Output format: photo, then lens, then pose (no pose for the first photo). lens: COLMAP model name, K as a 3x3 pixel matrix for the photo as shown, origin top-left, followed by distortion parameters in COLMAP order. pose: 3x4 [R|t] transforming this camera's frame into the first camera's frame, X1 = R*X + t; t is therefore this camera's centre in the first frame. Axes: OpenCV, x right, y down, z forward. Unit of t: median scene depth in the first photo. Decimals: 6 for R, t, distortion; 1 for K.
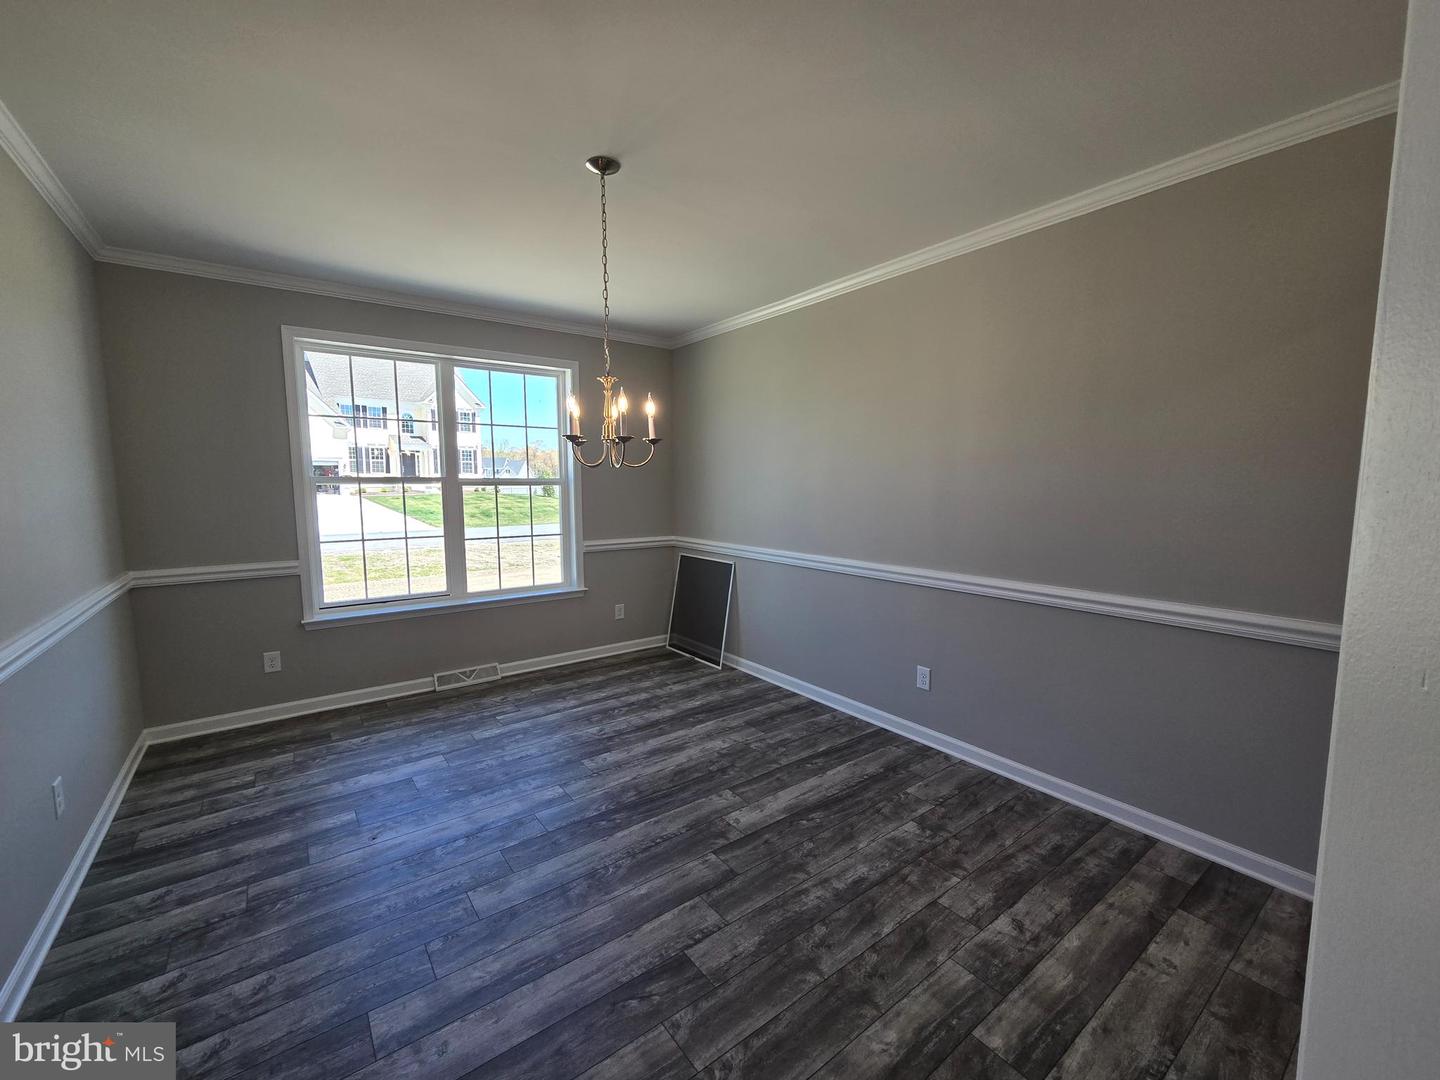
lens RADIAL K [[593.1, 0, 716.5], [0, 593.1, 545.6], [0, 0, 1]] dist [-0.002905, 0.002855]
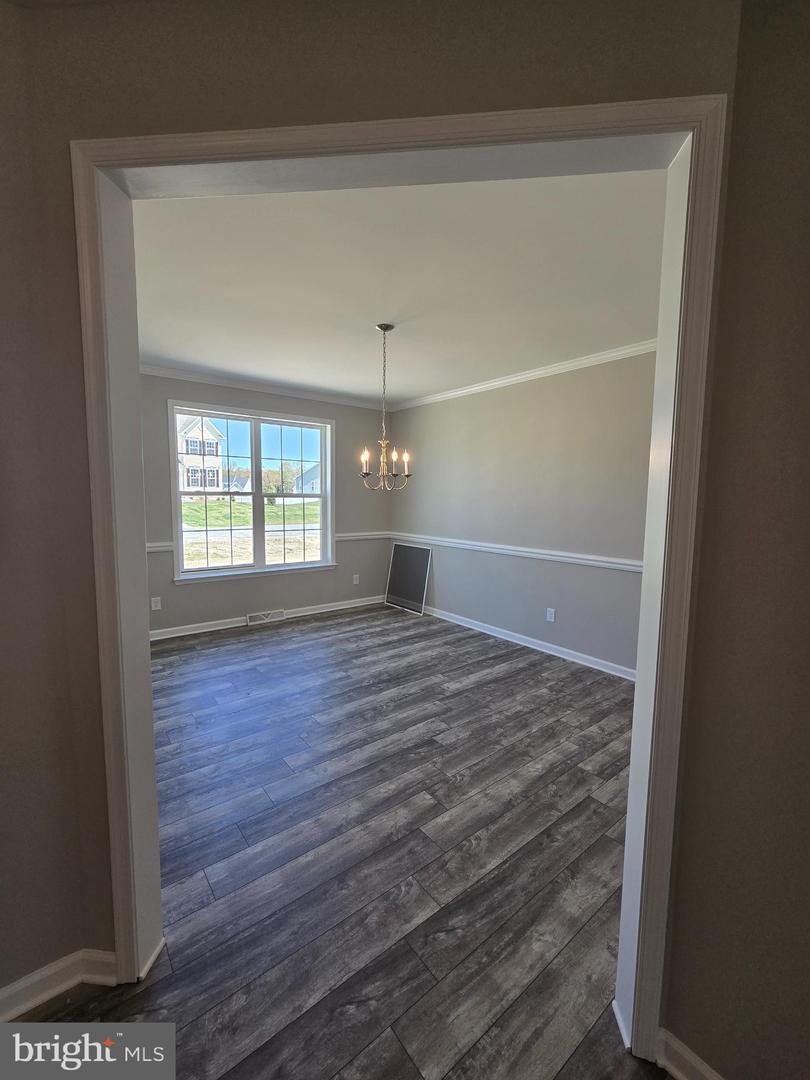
lens RADIAL K [[444.8, 0, 401.2], [0, 444.8, 540.8], [0, 0, 1]] dist [-0.002905, 0.002855]
pose [[0.999685, 0.011789, 0.022155, -0.097814], [-0.011661, 0.999915, -0.005892, 0.021092], [-0.022223, 0.005632, 0.999737, -0.235770]]
